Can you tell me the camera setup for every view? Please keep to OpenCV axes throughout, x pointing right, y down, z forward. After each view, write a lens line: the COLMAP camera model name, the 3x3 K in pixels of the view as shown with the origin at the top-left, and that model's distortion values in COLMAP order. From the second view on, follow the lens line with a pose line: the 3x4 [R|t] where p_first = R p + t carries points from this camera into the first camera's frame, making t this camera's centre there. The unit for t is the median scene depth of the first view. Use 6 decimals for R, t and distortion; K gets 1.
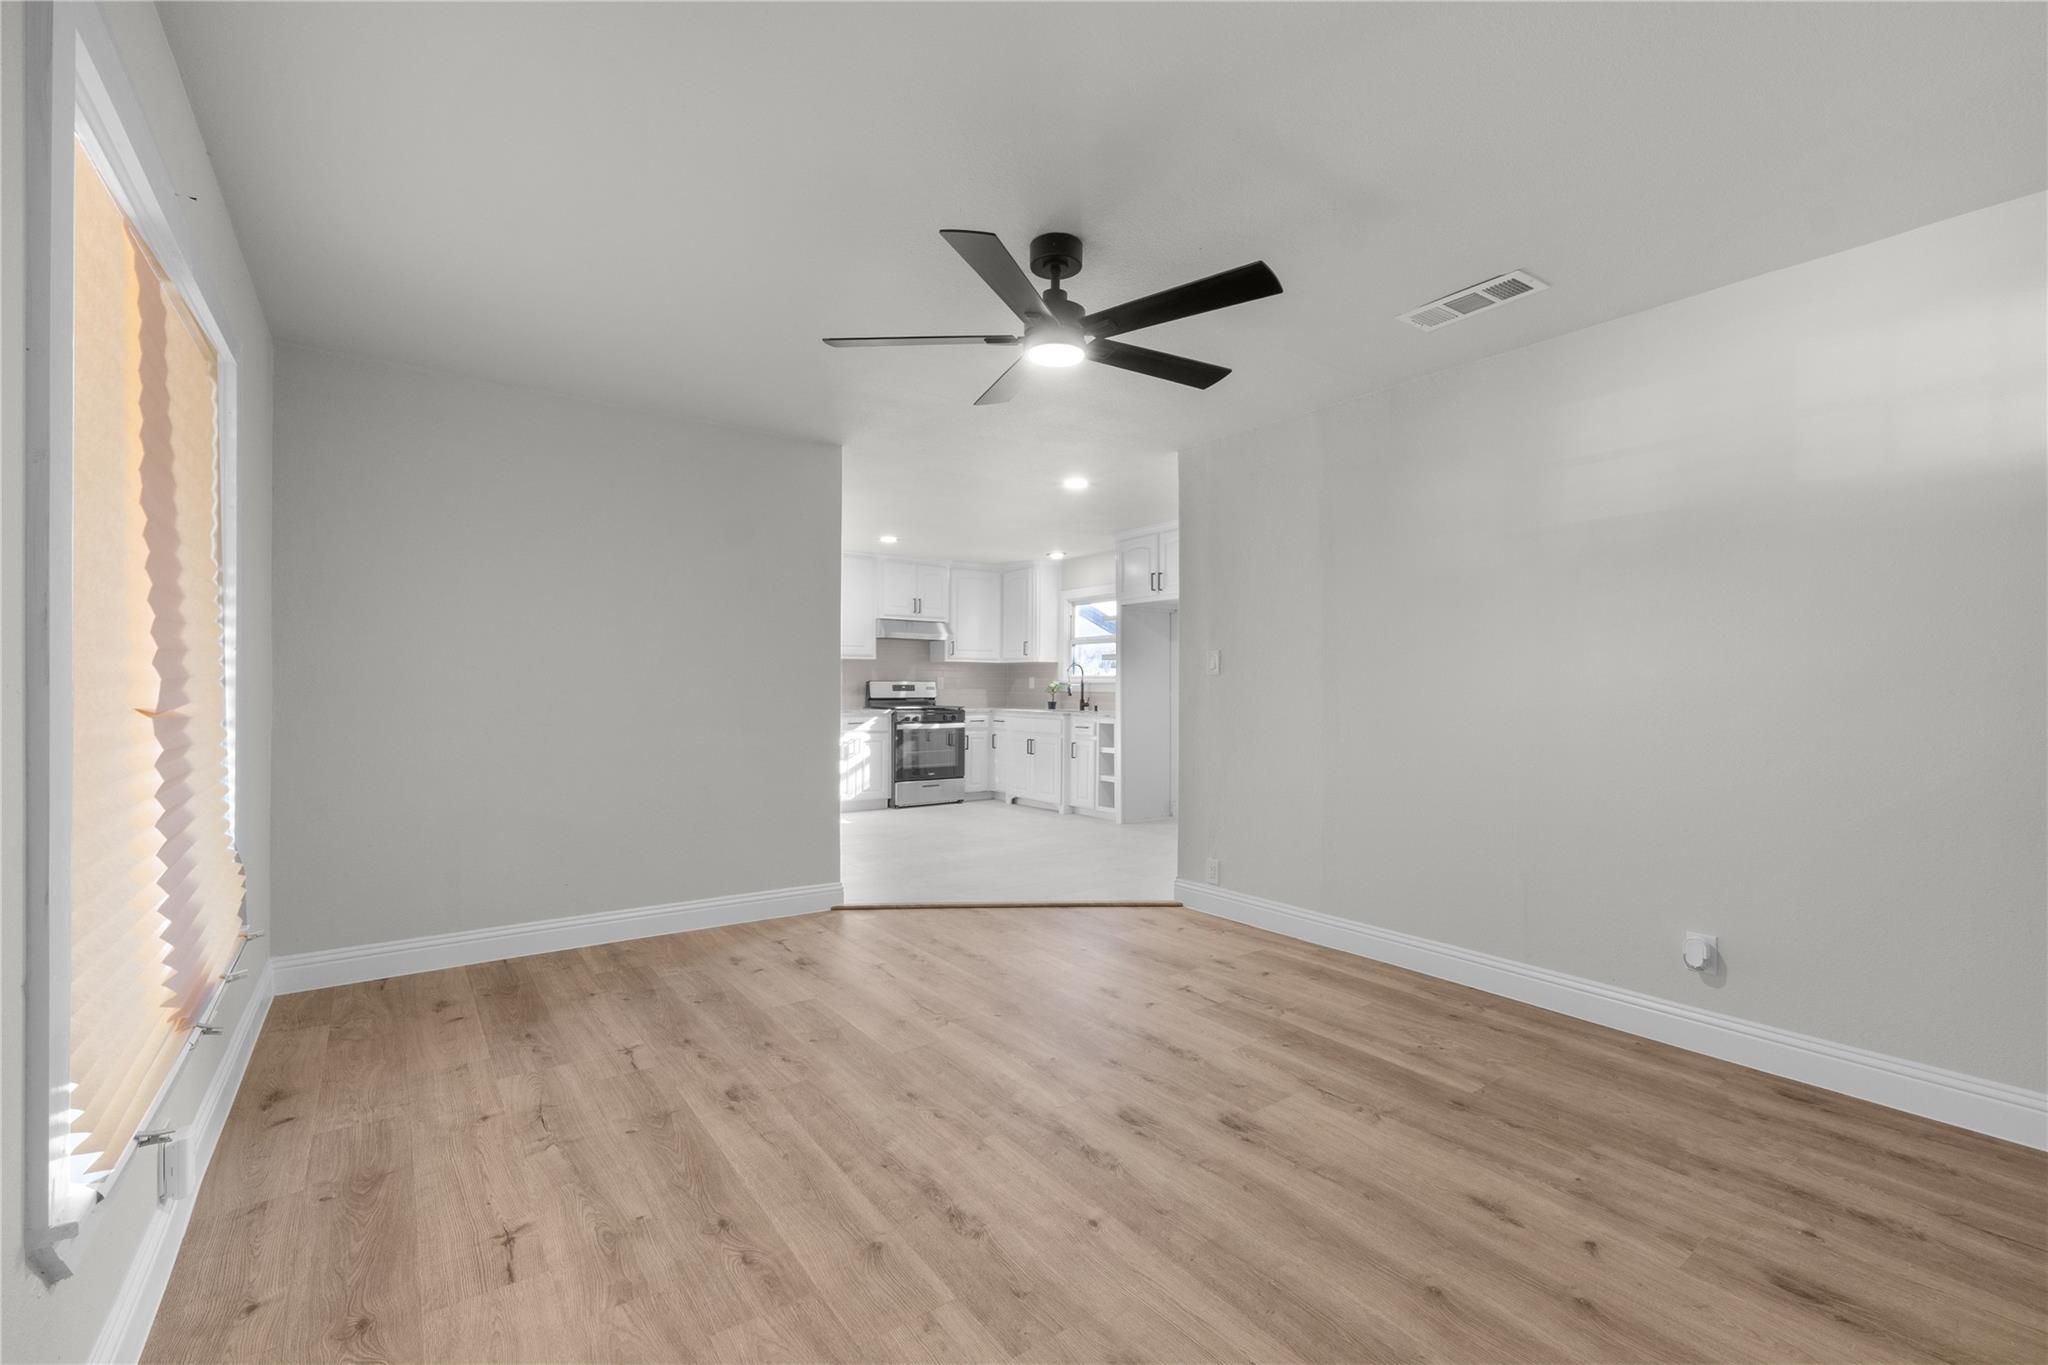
lens RADIAL K [[872.4, 0, 1023.4], [0, 872.4, 680.5], [0, 0, 1]] dist [0.004101, 0.001098]
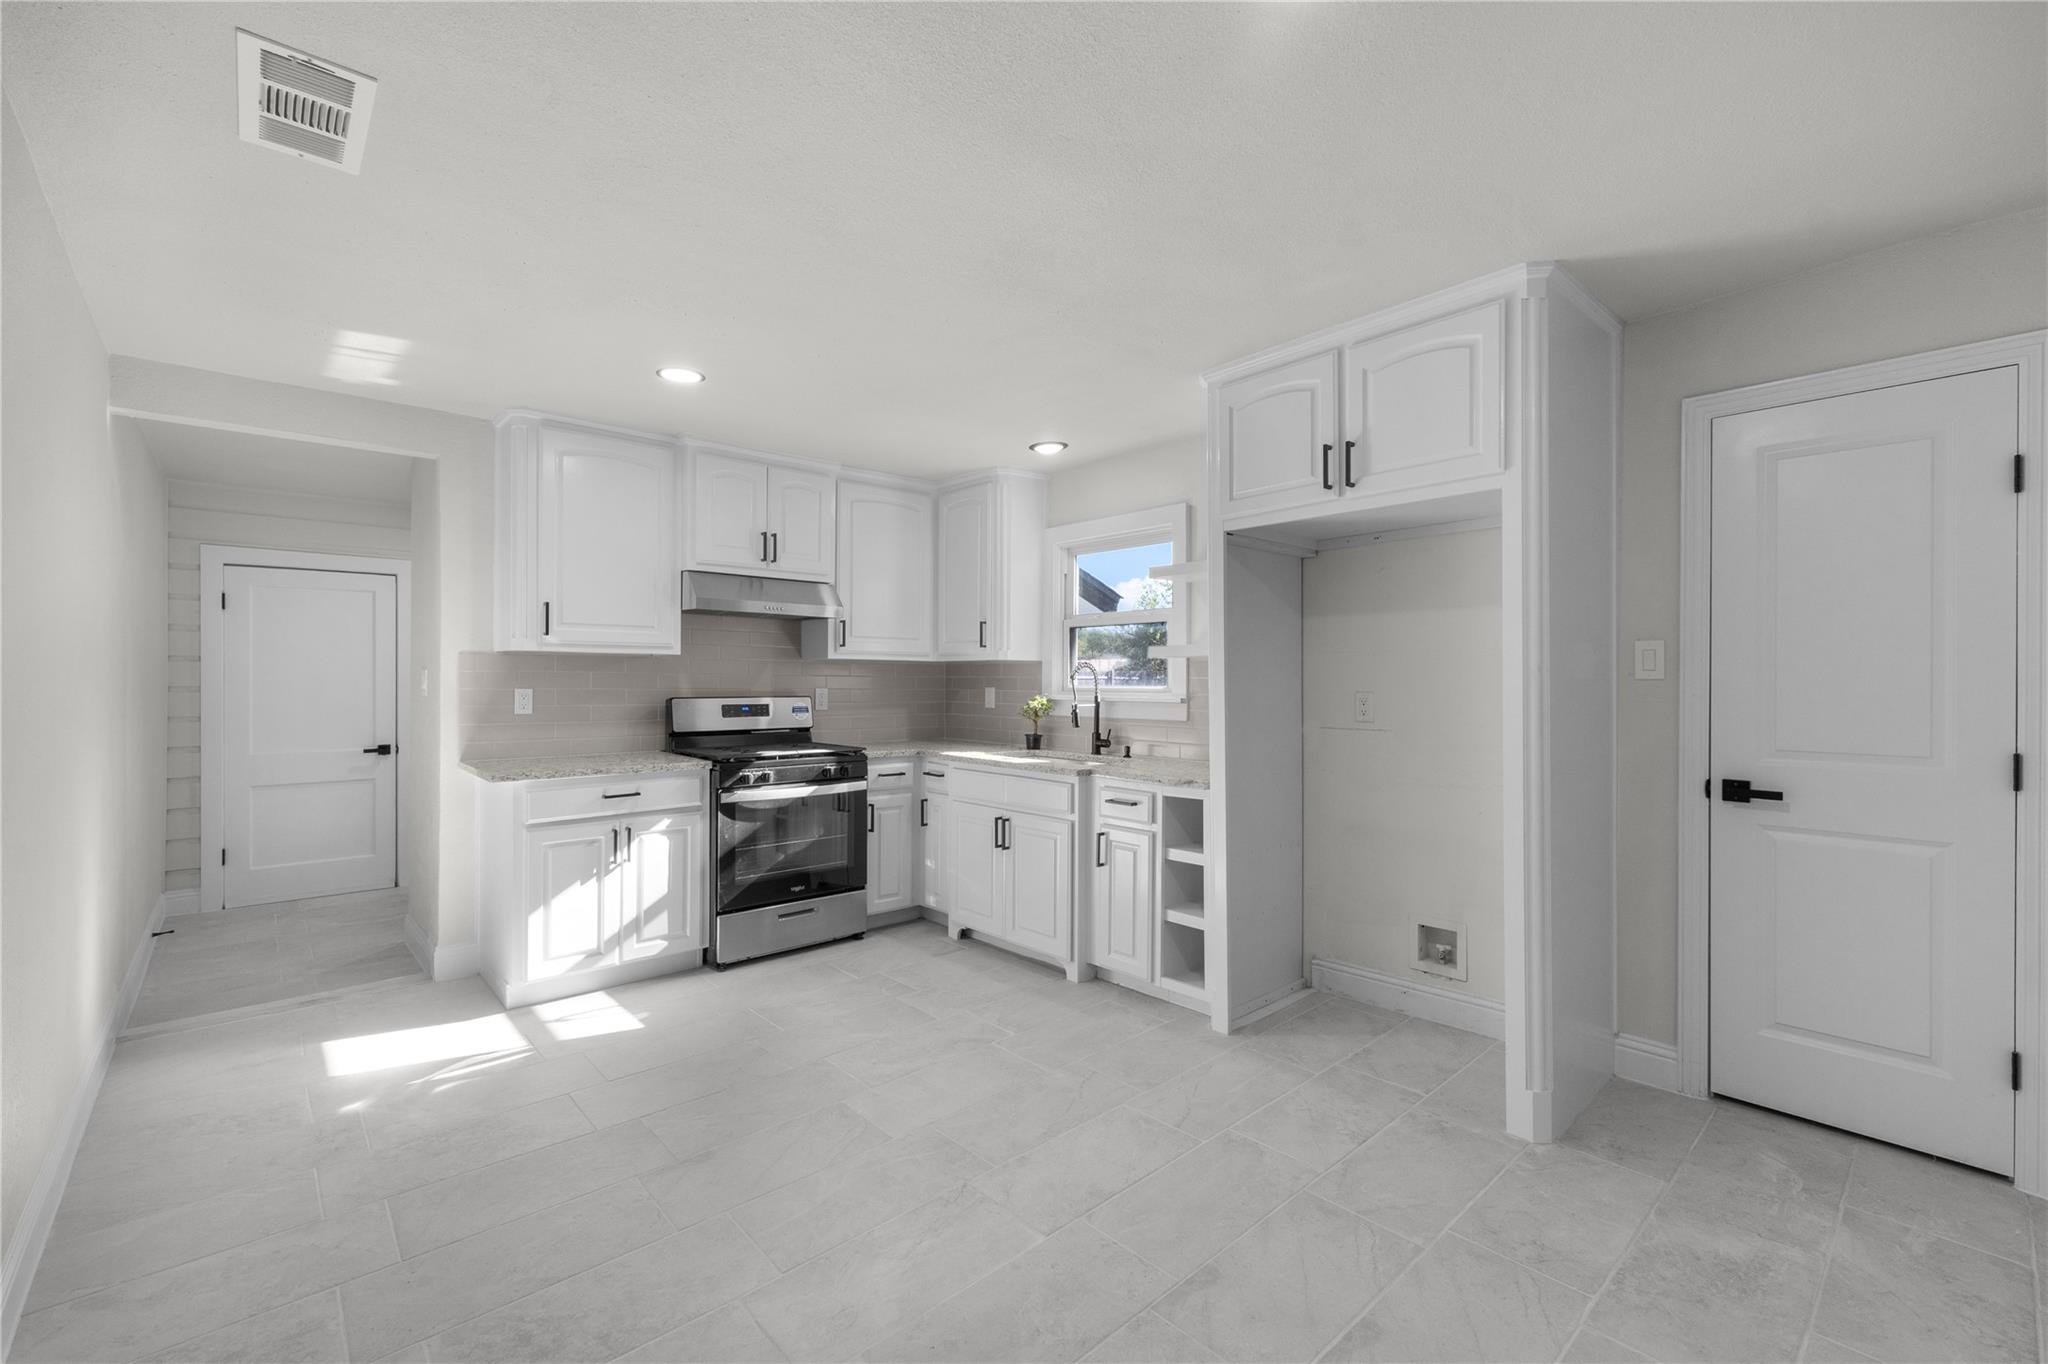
lens RADIAL K [[872.4, 0, 1020.6], [0, 872.4, 686.9], [0, 0, 1]] dist [0.004101, 0.001098]
pose [[0.995162, -0.001960, 0.098228, -0.027901], [0.000848, 0.999935, 0.011358, -0.011246], [-0.098244, -0.011220, 0.995099, 0.486130]]
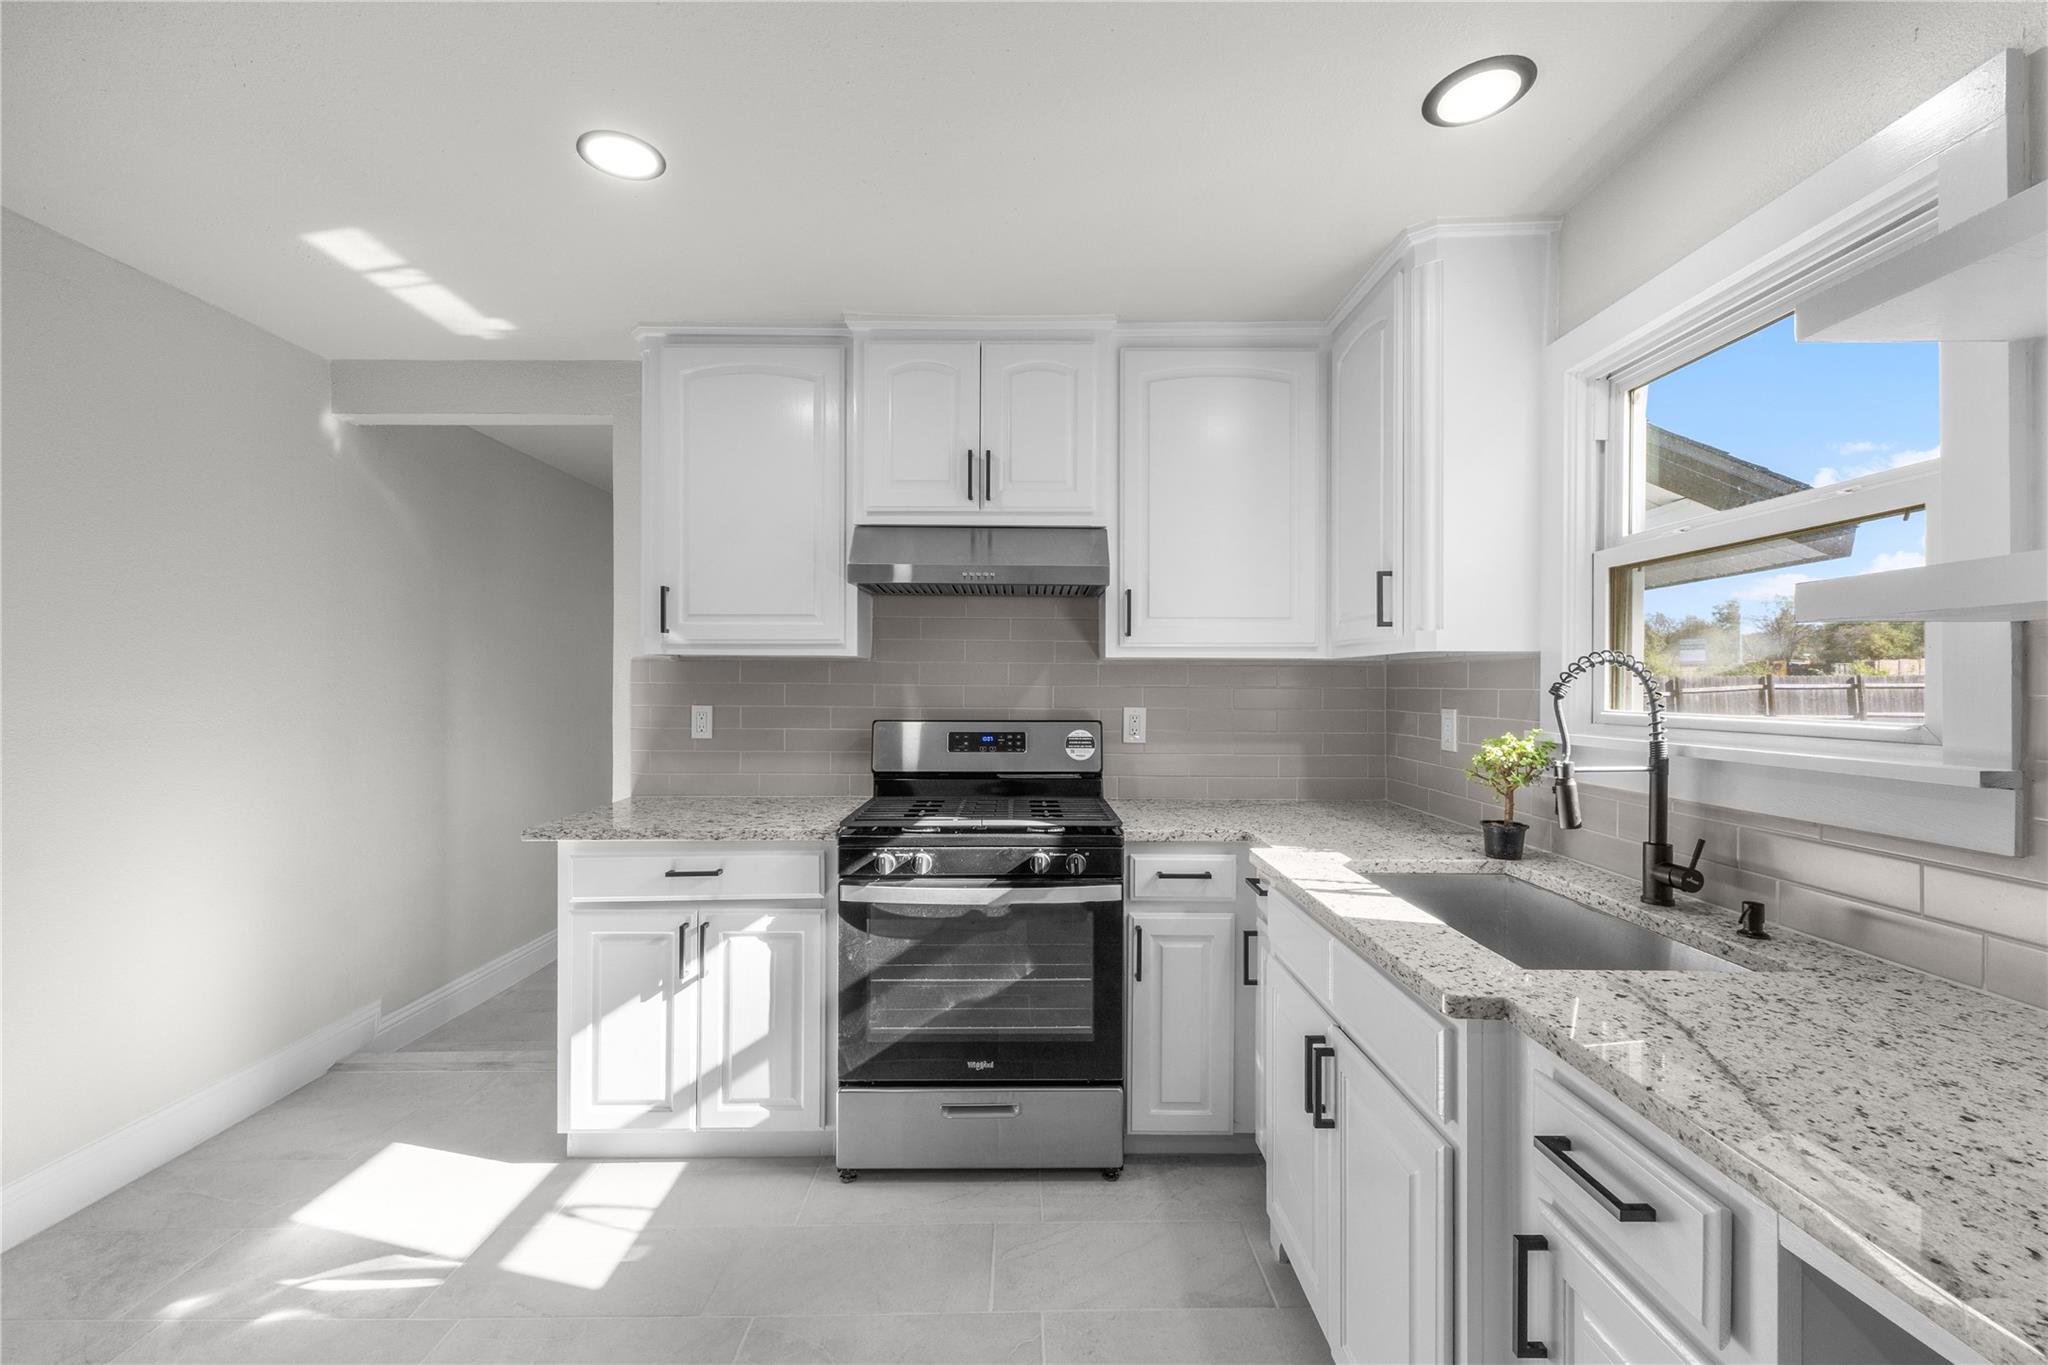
lens RADIAL K [[872.4, 0, 1024.0], [0, 872.4, 683.2], [0, 0, 1]] dist [0.004101, 0.001098]
pose [[0.814349, -0.005156, -0.580353, 0.064886], [0.003852, 0.999987, -0.003479, -0.012503], [0.580363, 0.000597, 0.814358, 0.759822]]
